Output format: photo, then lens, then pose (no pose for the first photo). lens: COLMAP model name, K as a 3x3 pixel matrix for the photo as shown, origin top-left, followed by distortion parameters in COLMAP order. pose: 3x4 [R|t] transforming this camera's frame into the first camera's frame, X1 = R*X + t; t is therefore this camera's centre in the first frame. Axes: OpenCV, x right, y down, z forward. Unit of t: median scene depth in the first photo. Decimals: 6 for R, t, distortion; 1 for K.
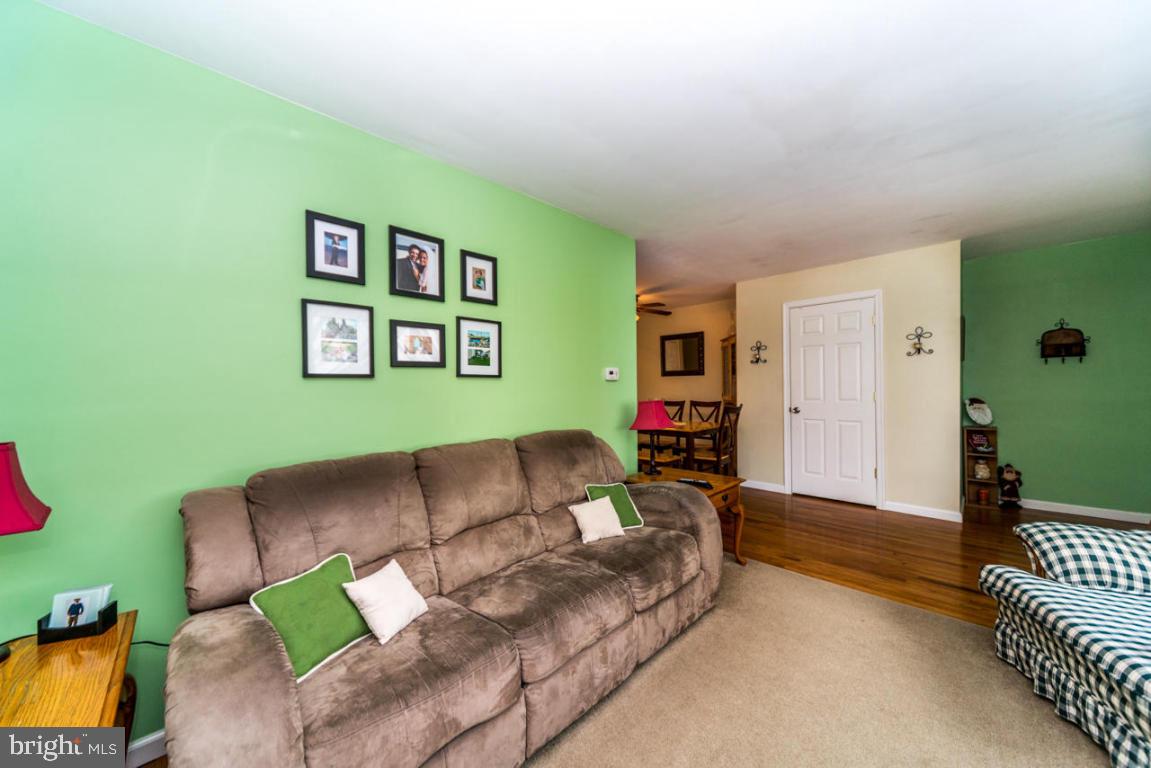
lens RADIAL K [[403.0, 0, 577.1], [0, 403.0, 386.4], [0, 0, 1]] dist [-0.000407, -0.000047]
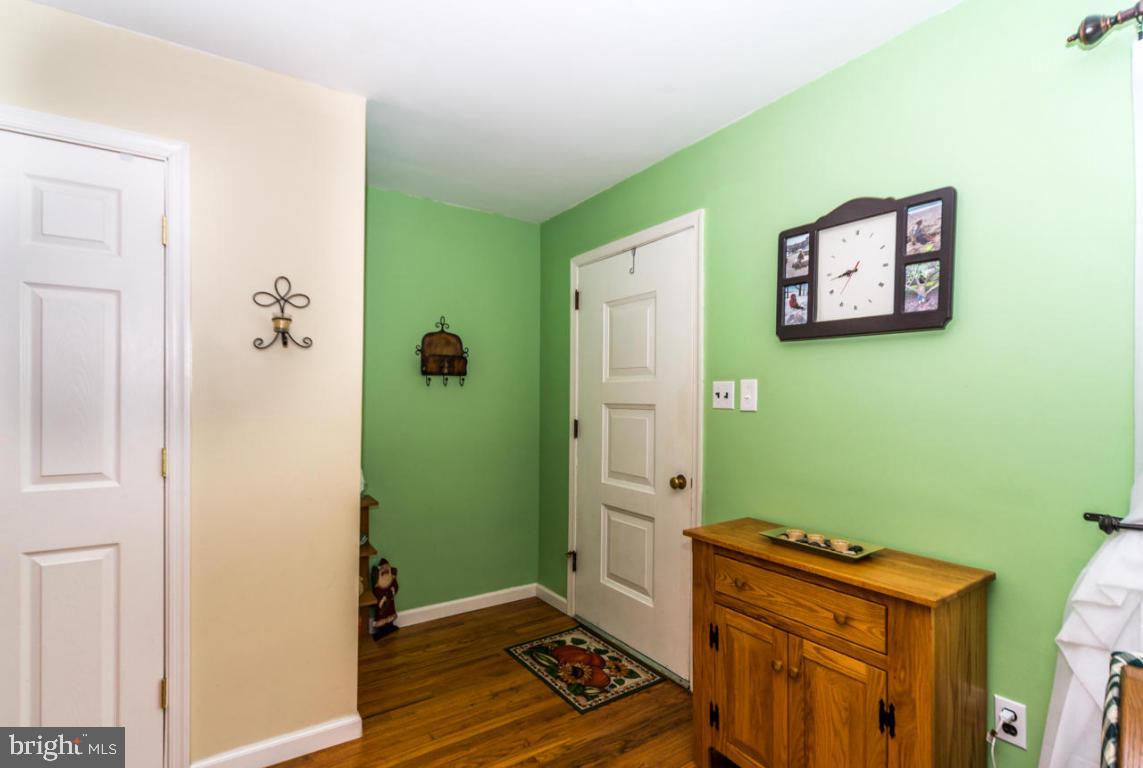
lens RADIAL K [[546.8, 0, 587.9], [0, 546.8, 403.2], [0, 0, 1]] dist [-0.000590, -0.000062]
pose [[0.169253, 0.009941, 0.985523, 0.377241], [-0.012309, 0.999892, -0.007972, -0.024781], [-0.985496, -0.010781, 0.169357, 0.617096]]
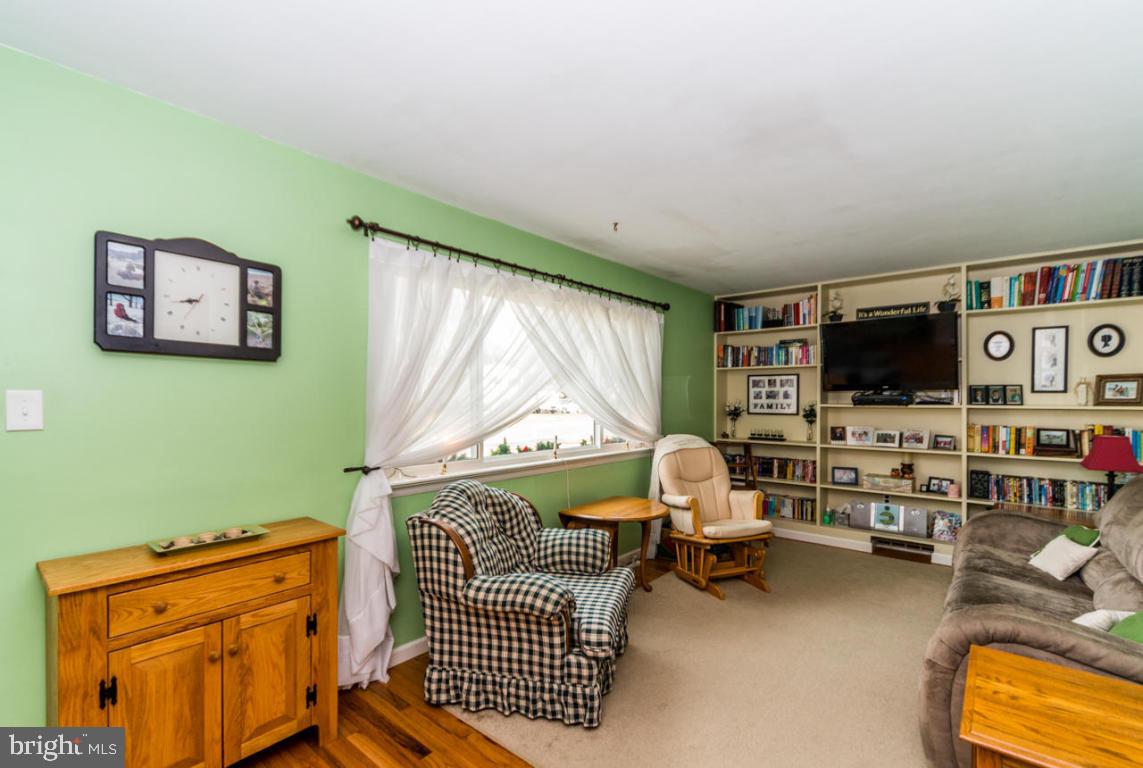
lens RADIAL K [[521.7, 0, 568.2], [0, 521.7, 403.2], [0, 0, 1]] dist [0.000362, 0.000256]
pose [[-0.995288, 0.018417, -0.095194, 0.492159], [0.017942, 0.999822, 0.005848, -0.034201], [0.095285, 0.004113, -0.995442, 0.867424]]
